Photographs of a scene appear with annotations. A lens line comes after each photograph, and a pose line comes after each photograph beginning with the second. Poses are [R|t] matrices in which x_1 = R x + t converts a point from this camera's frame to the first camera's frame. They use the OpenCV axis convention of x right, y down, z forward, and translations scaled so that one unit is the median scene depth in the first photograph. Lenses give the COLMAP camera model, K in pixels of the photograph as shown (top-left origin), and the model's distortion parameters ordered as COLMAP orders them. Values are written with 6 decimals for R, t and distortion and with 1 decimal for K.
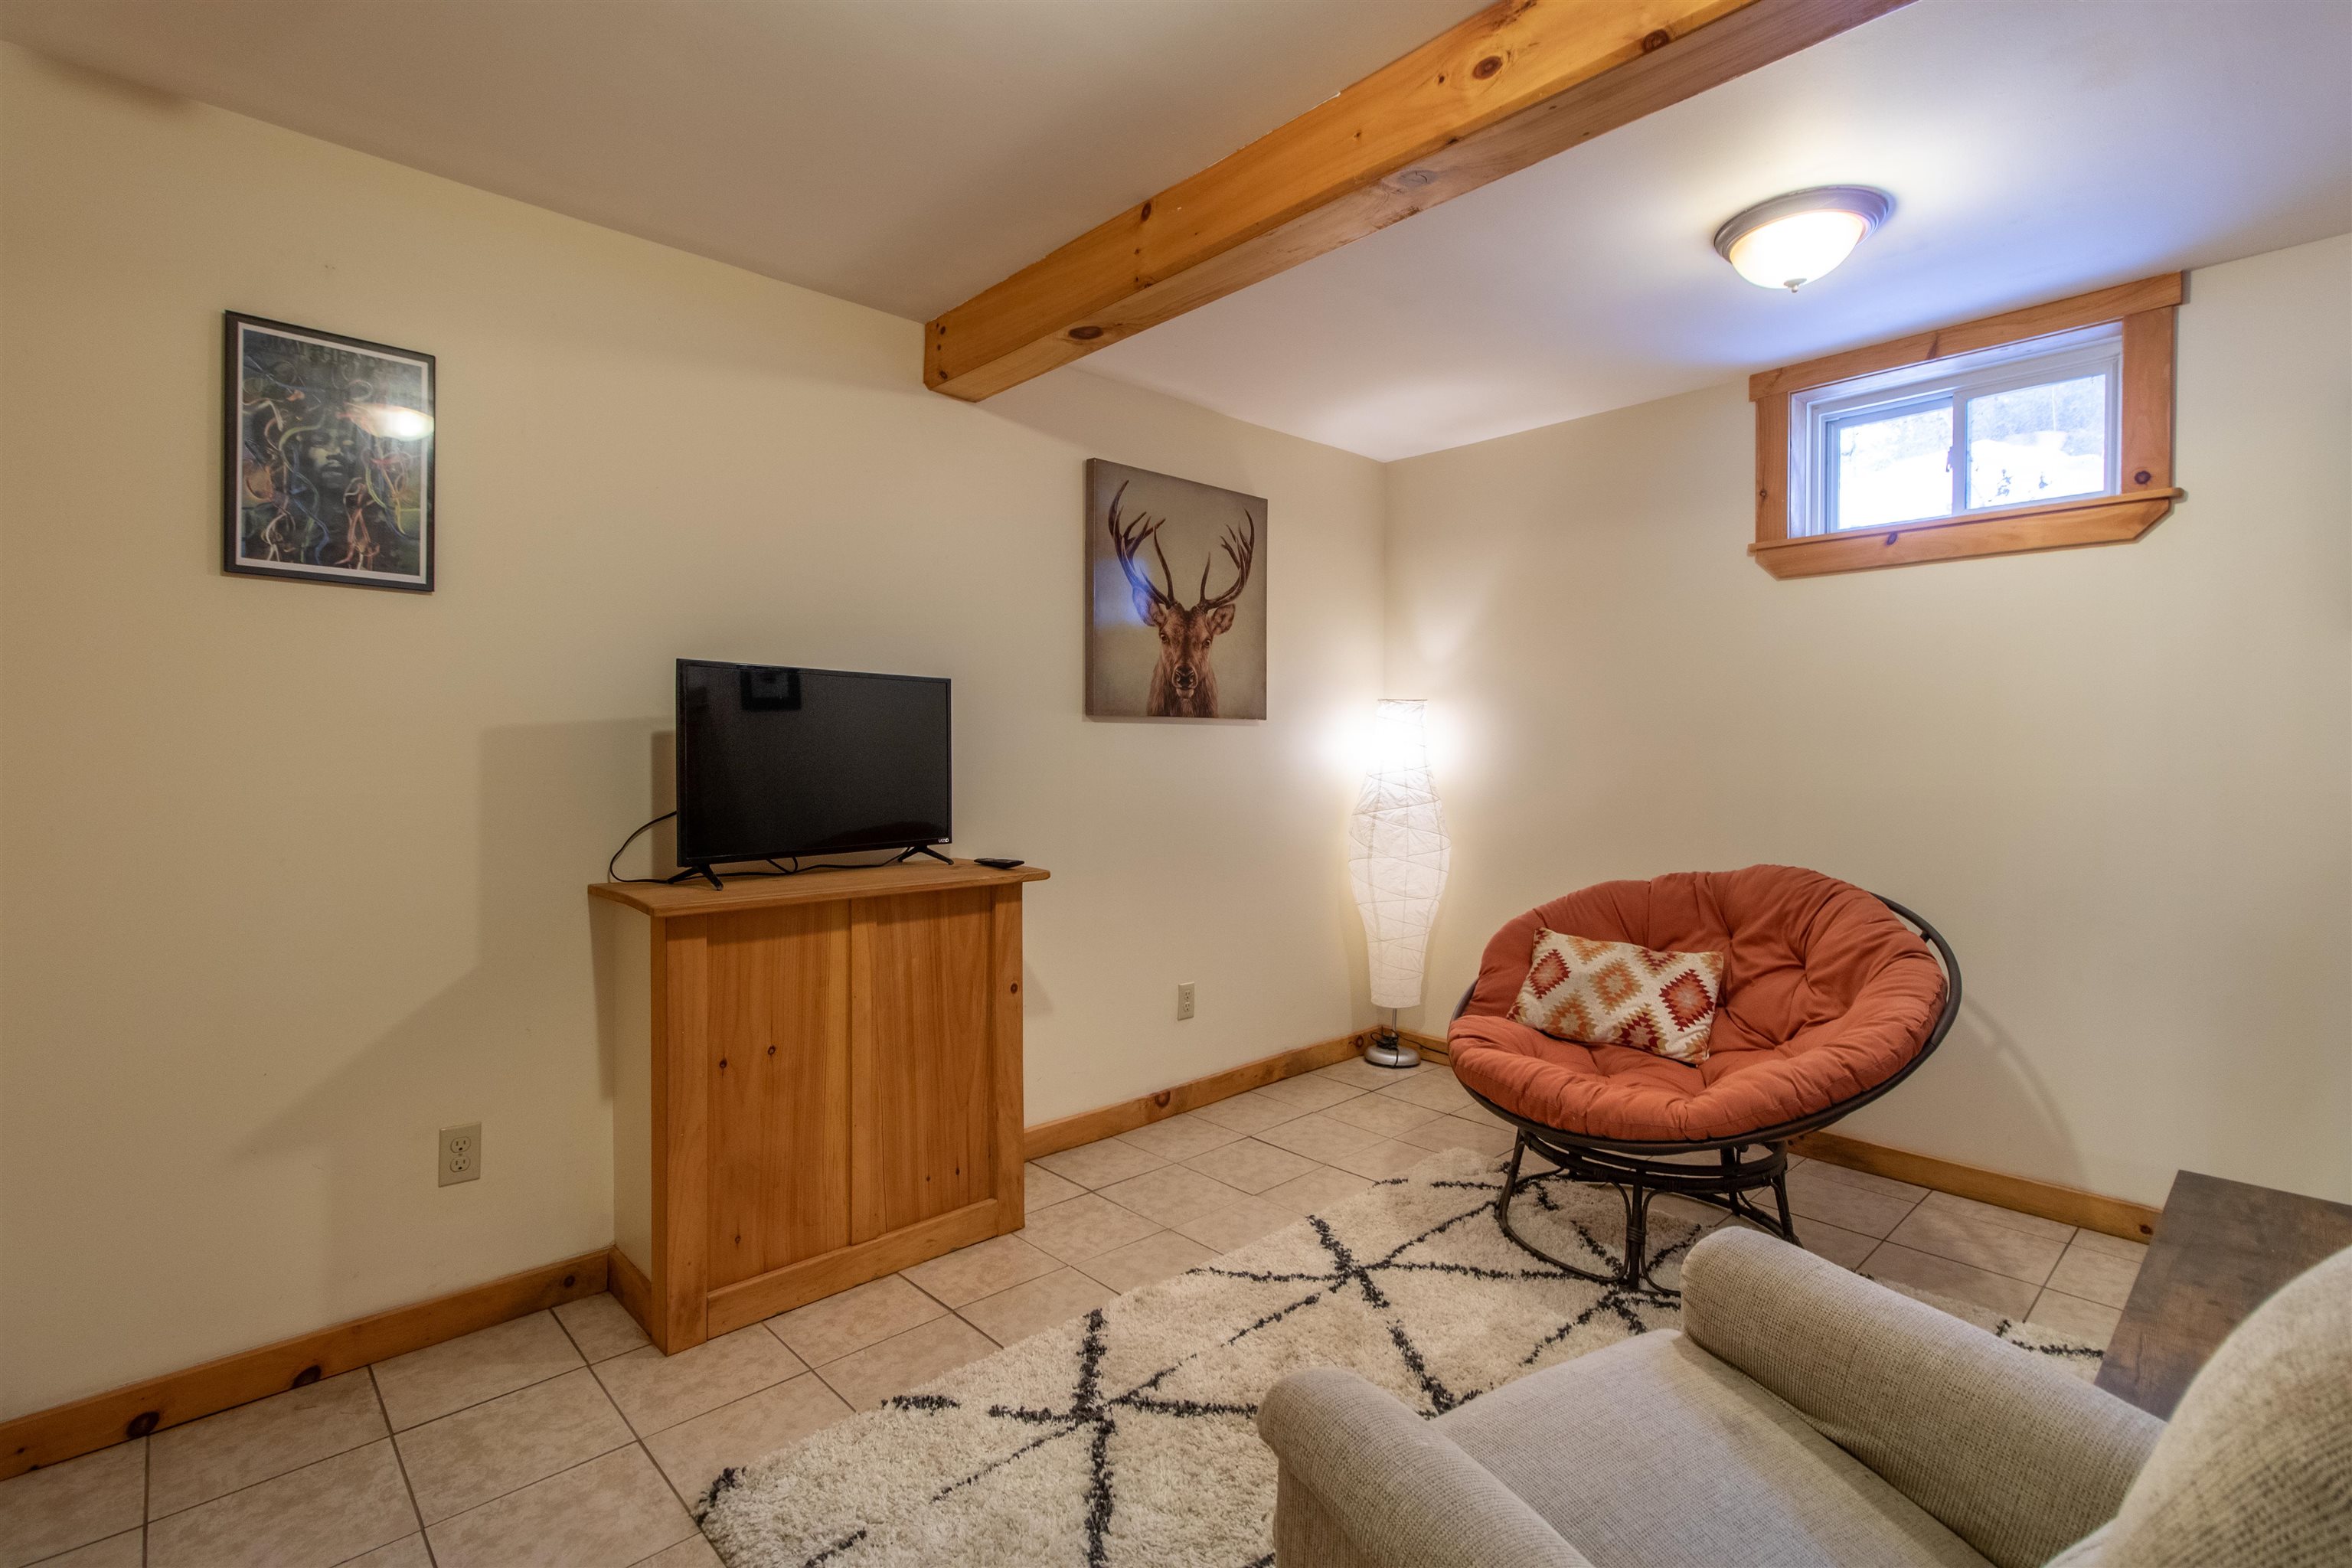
lens RADIAL K [[1102.3, 0, 1189.1], [0, 1102.3, 753.9], [0, 0, 1]] dist [0.000834, 0.000804]
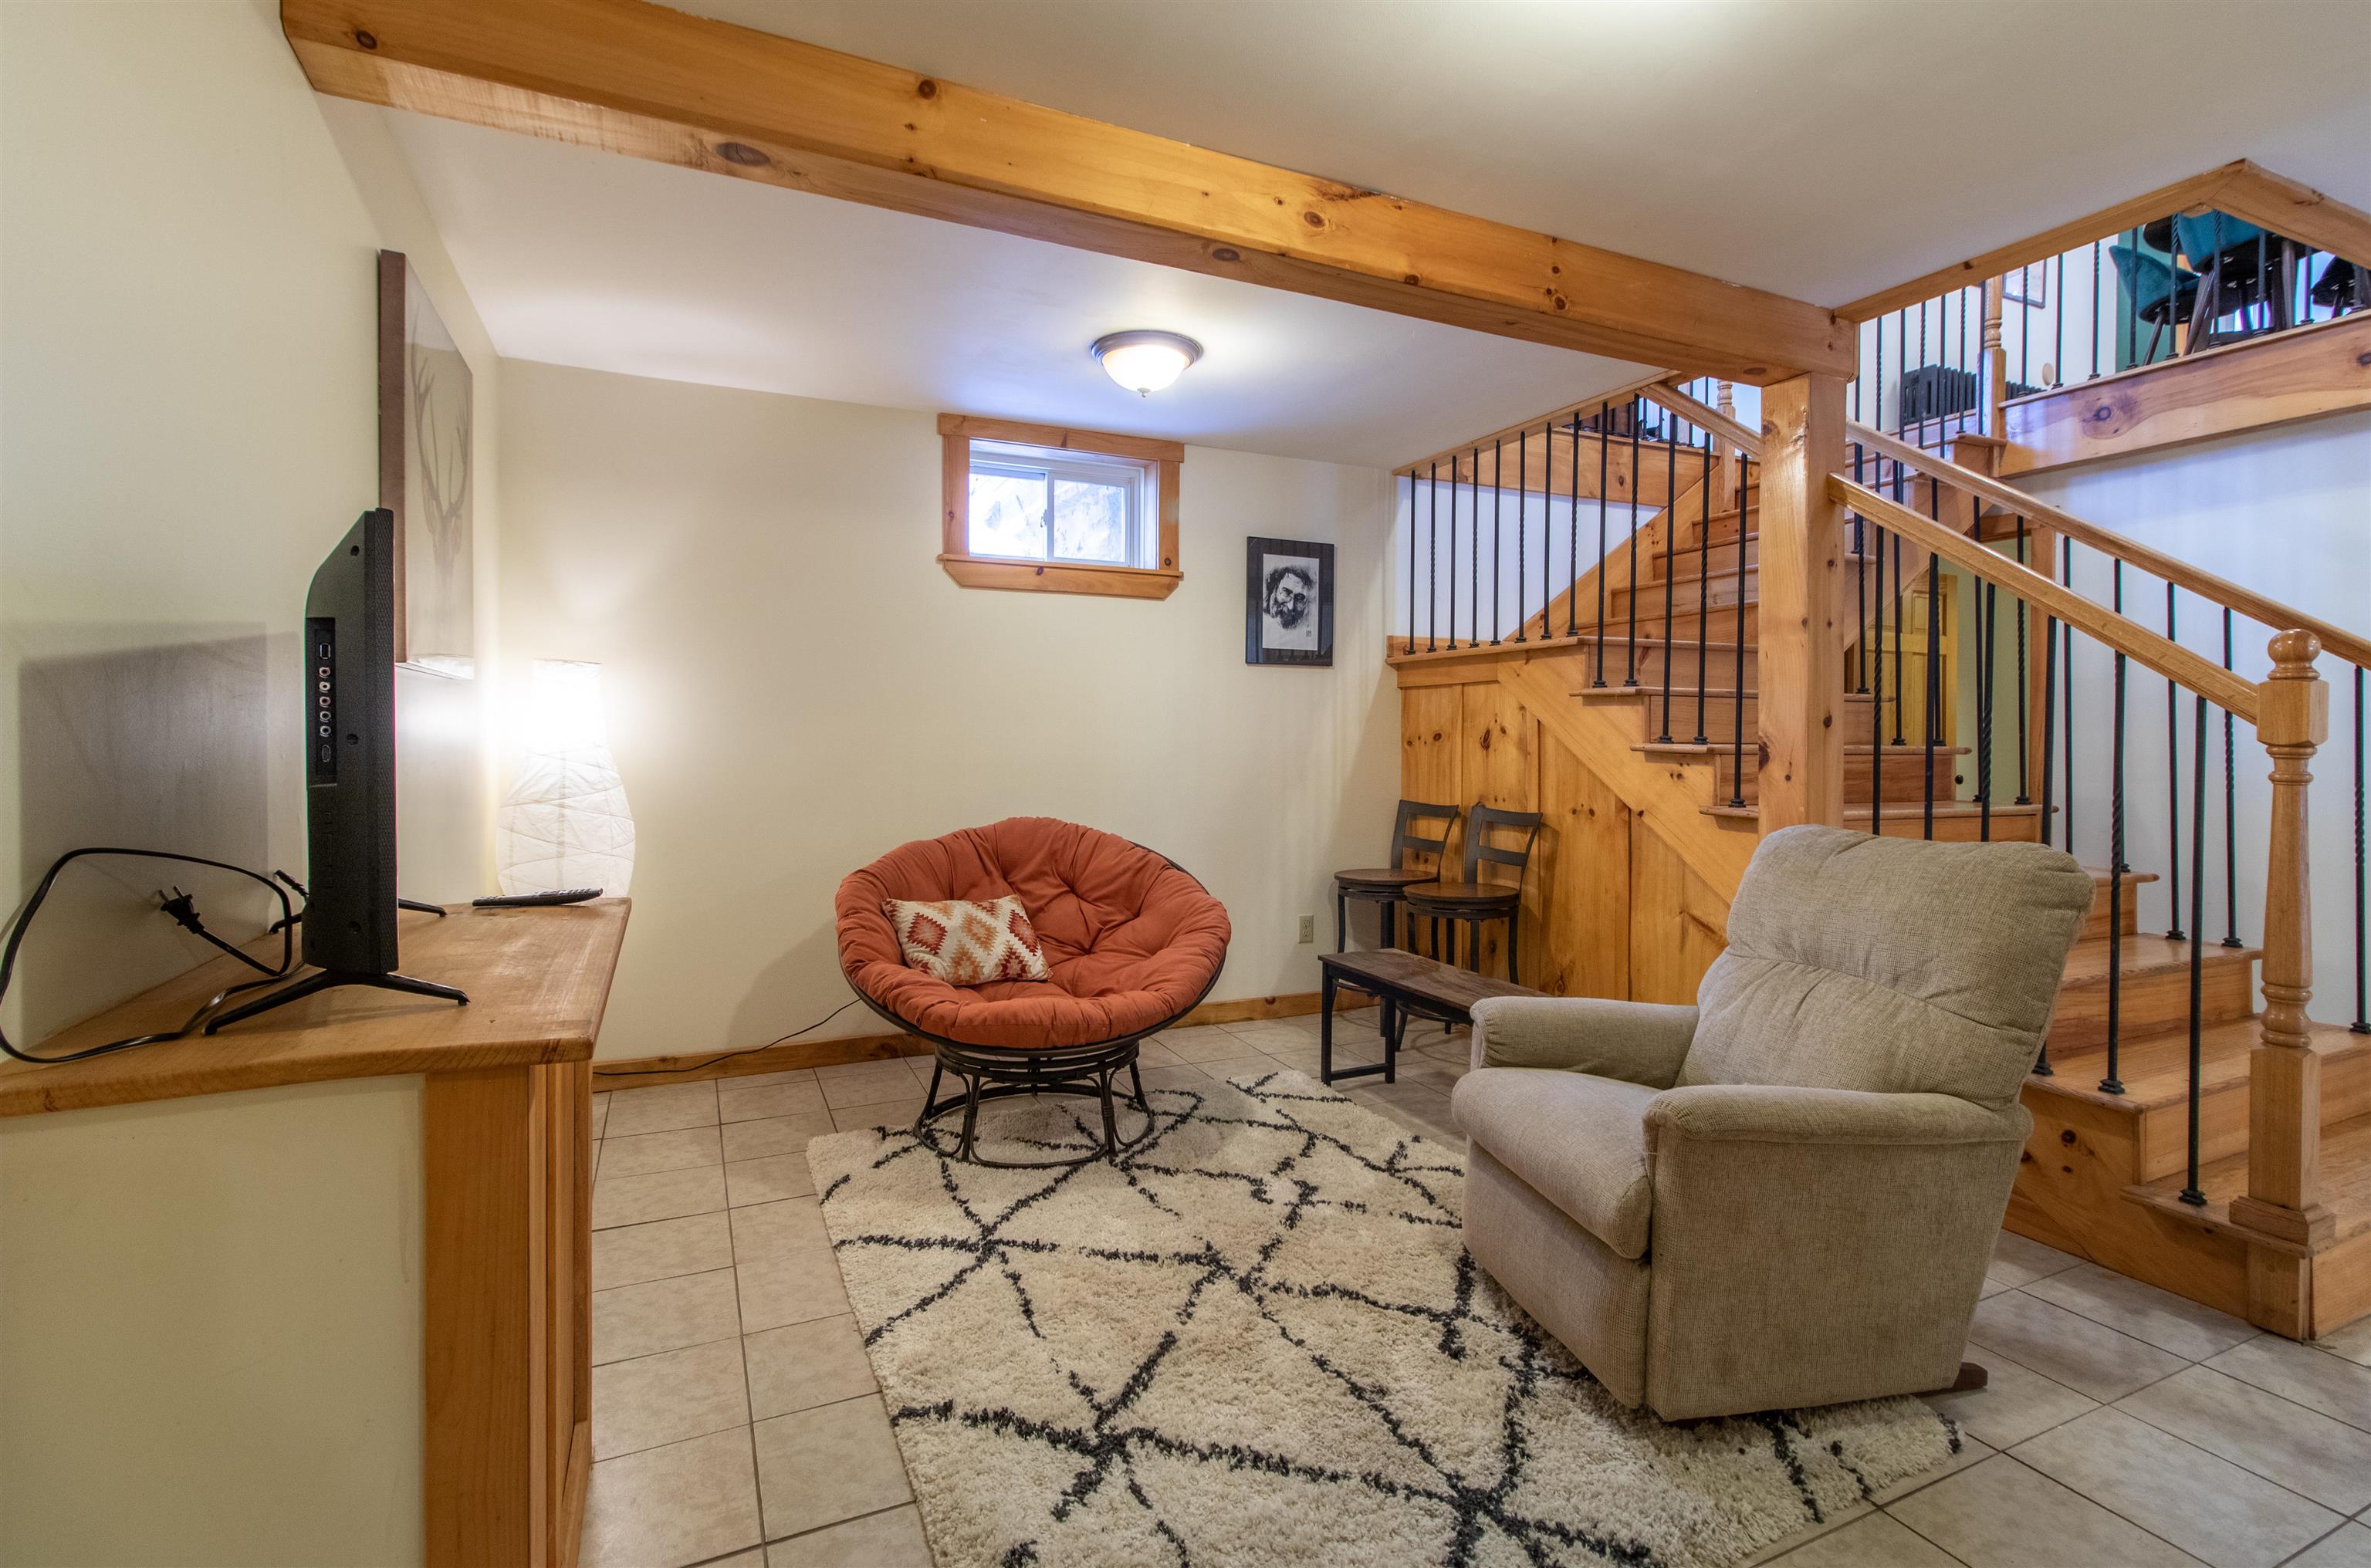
lens RADIAL K [[1101.2, 0, 1192.7], [0, 1101.2, 736.1], [0, 0, 1]] dist [0.001206, 0.000231]
pose [[0.300694, -0.001744, 0.953719, -0.678070], [-0.005039, 0.999981, 0.003417, 0.001897], [-0.953707, -0.005834, 0.300679, 0.471726]]
